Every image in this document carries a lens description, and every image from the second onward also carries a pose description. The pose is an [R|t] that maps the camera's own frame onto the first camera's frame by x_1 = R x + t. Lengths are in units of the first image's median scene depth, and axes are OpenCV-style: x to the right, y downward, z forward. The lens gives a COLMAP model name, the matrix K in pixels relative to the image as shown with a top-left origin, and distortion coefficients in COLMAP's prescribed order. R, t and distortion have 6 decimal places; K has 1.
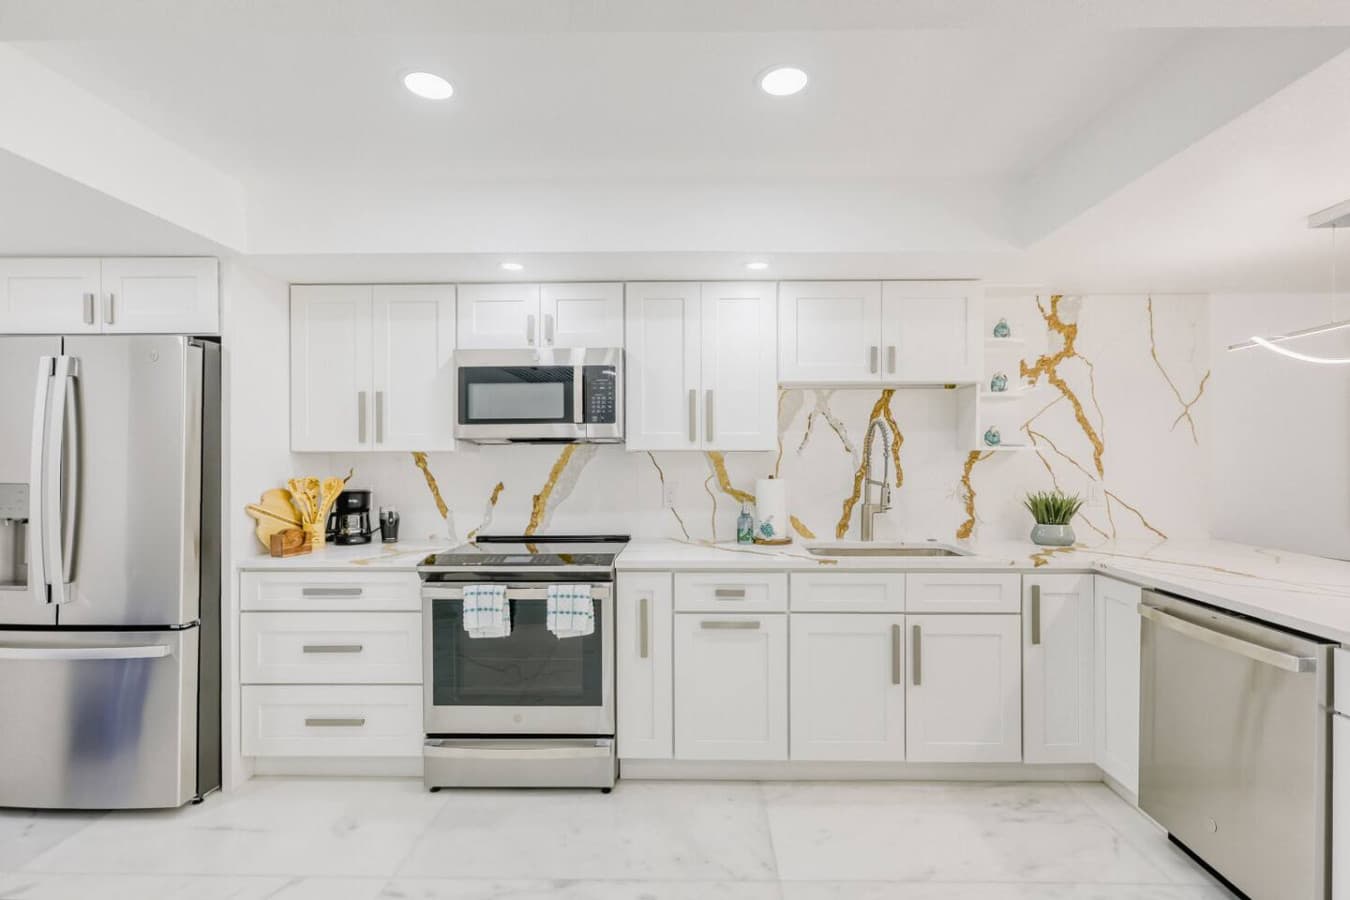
lens RADIAL K [[605.9, 0, 682.8], [0, 605.9, 453.1], [0, 0, 1]] dist [-0.004841, 0.002645]
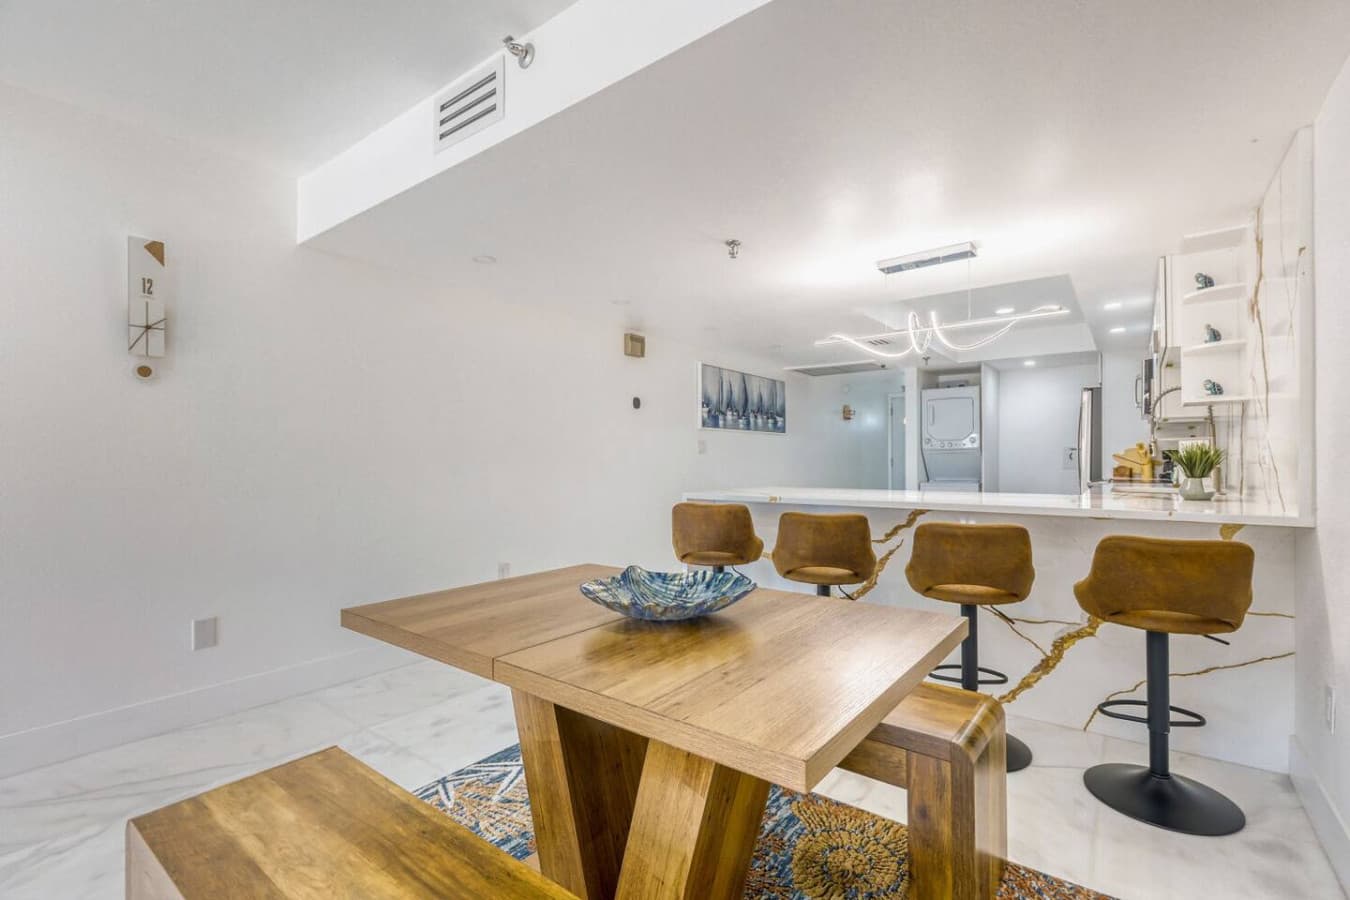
lens RADIAL K [[605.9, 0, 679.4], [0, 605.9, 455.7], [0, 0, 1]] dist [-0.004841, 0.002645]
pose [[-0.591035, -0.001833, -0.806644, 1.754147], [0.003030, 0.999985, -0.004492, 0.080991], [0.806640, -0.005099, -0.591021, 0.856381]]
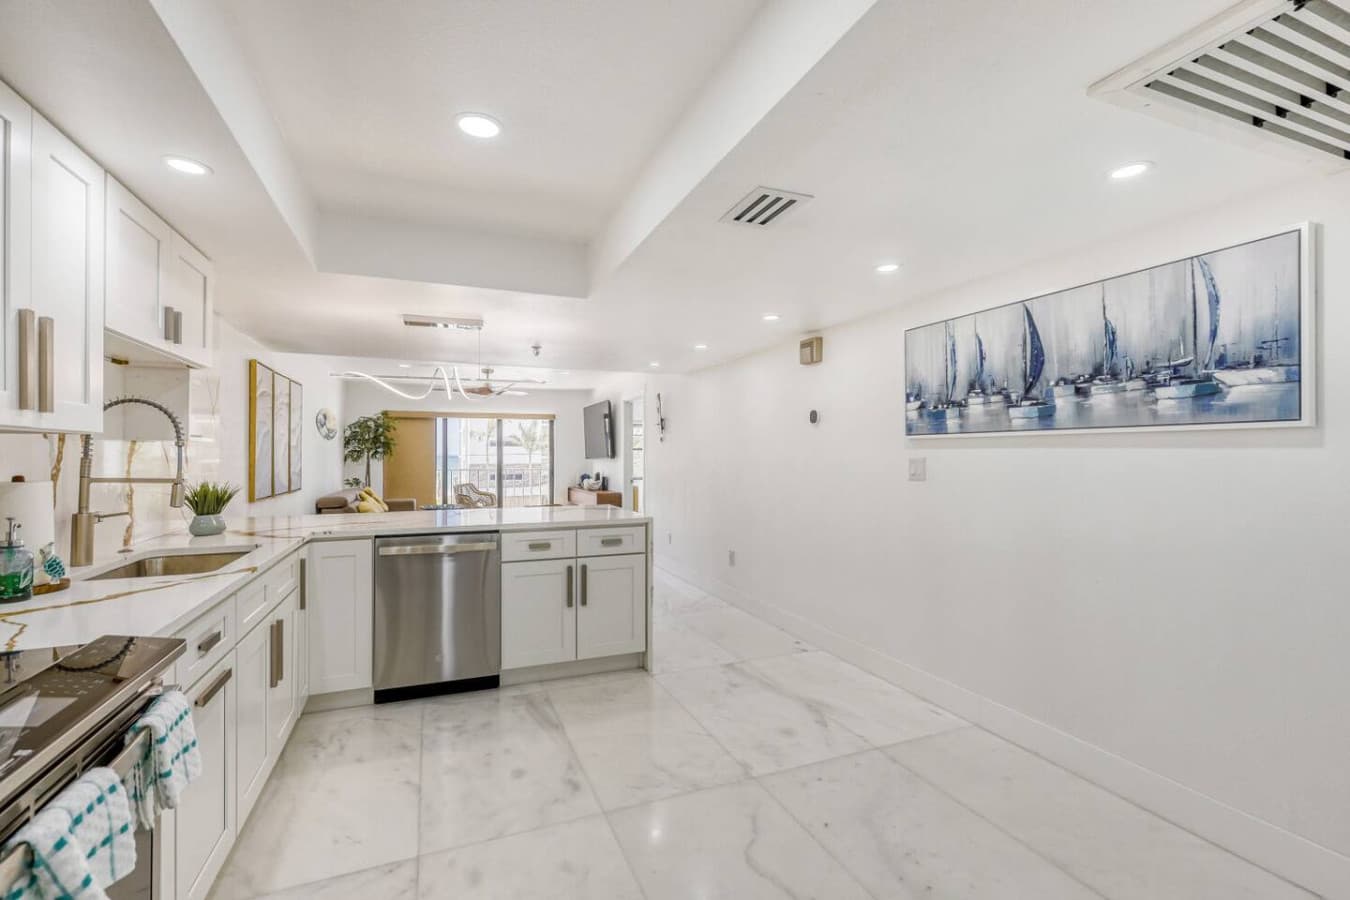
lens RADIAL K [[605.9, 0, 685.0], [0, 605.9, 447.0], [0, 0, 1]] dist [-0.004841, 0.002645]
pose [[-0.400229, 0.013398, 0.916317, -0.610633], [0.003505, 0.999908, -0.013090, 0.018404], [-0.916409, -0.002027, -0.400239, 0.629582]]
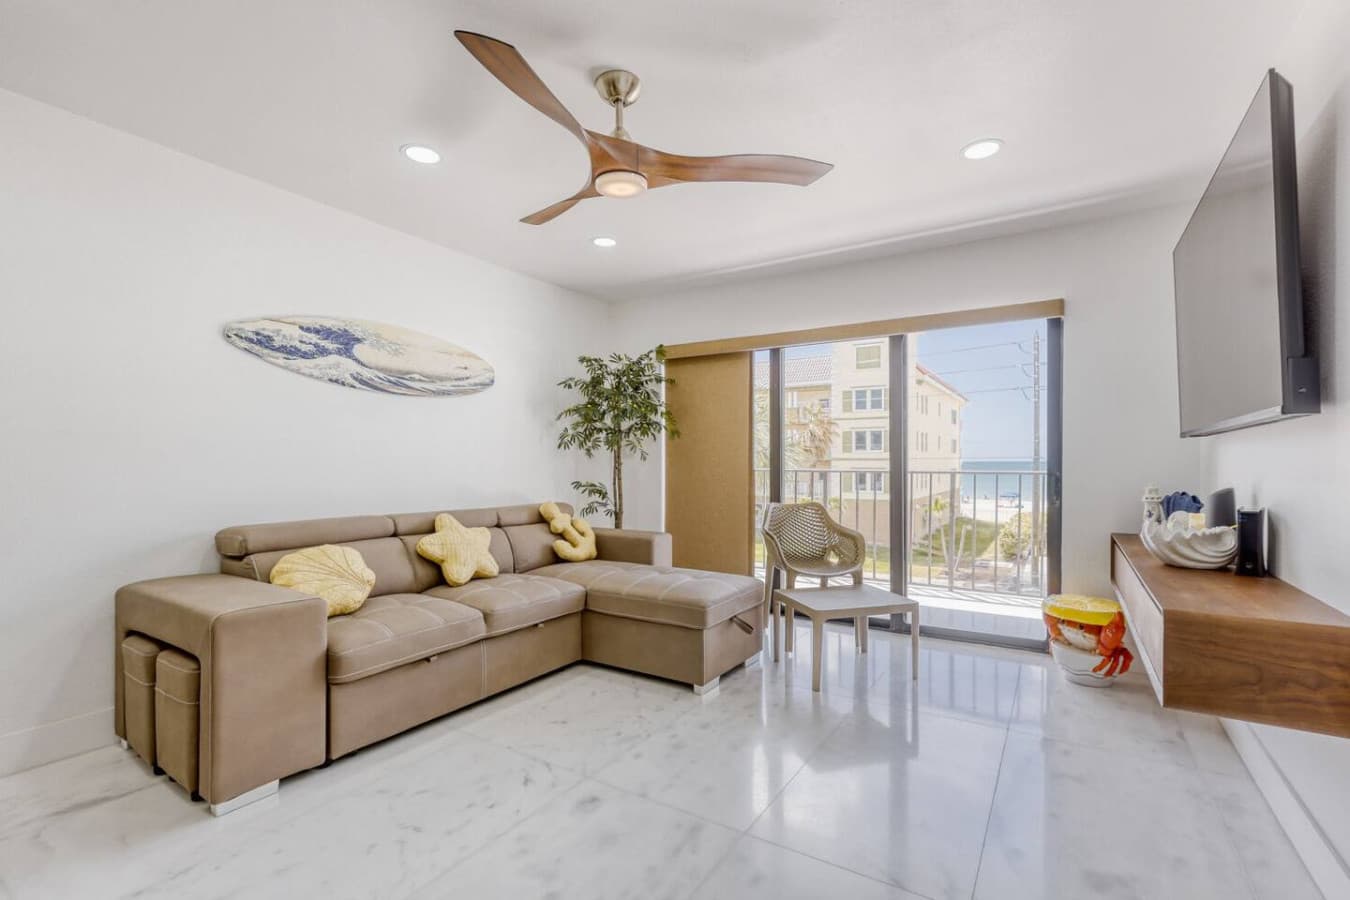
lens RADIAL K [[605.9, 0, 688.6], [0, 605.9, 471.8], [0, 0, 1]] dist [-0.004841, 0.002645]
pose [[0.516092, -0.014162, 0.856416, 1.569931], [0.000820, 0.999871, 0.016040, 0.076916], [-0.856533, -0.007576, 0.516037, -0.058567]]
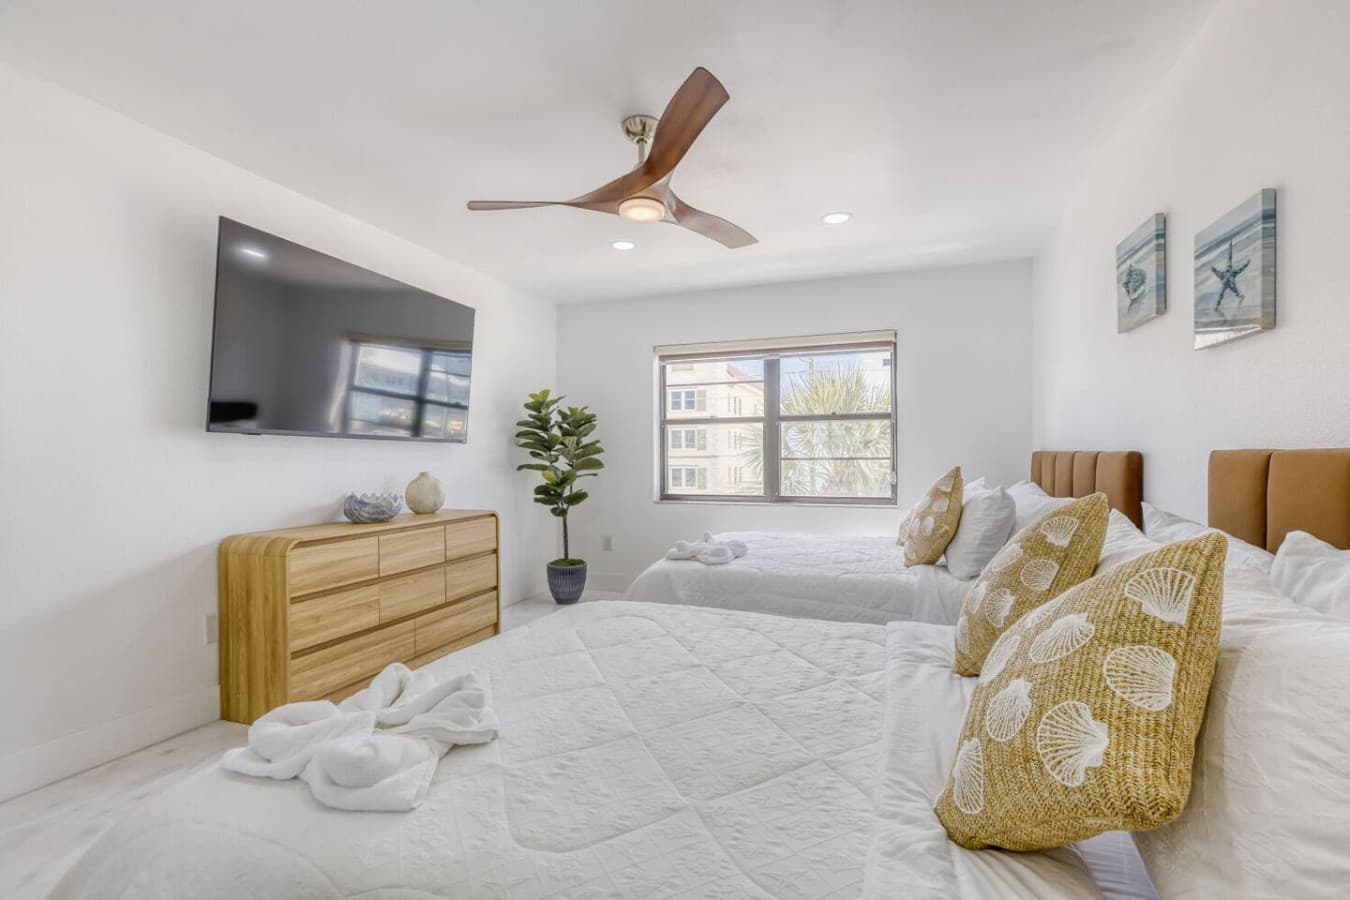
lens RADIAL K [[605.9, 0, 695.4], [0, 605.9, 460.4], [0, 0, 1]] dist [-0.004841, 0.002645]
pose [[0.312673, -0.003216, 0.949855, 1.866530], [0.006337, 0.999979, 0.001300, 0.082463], [-0.949840, 0.005613, 0.312687, -1.204527]]
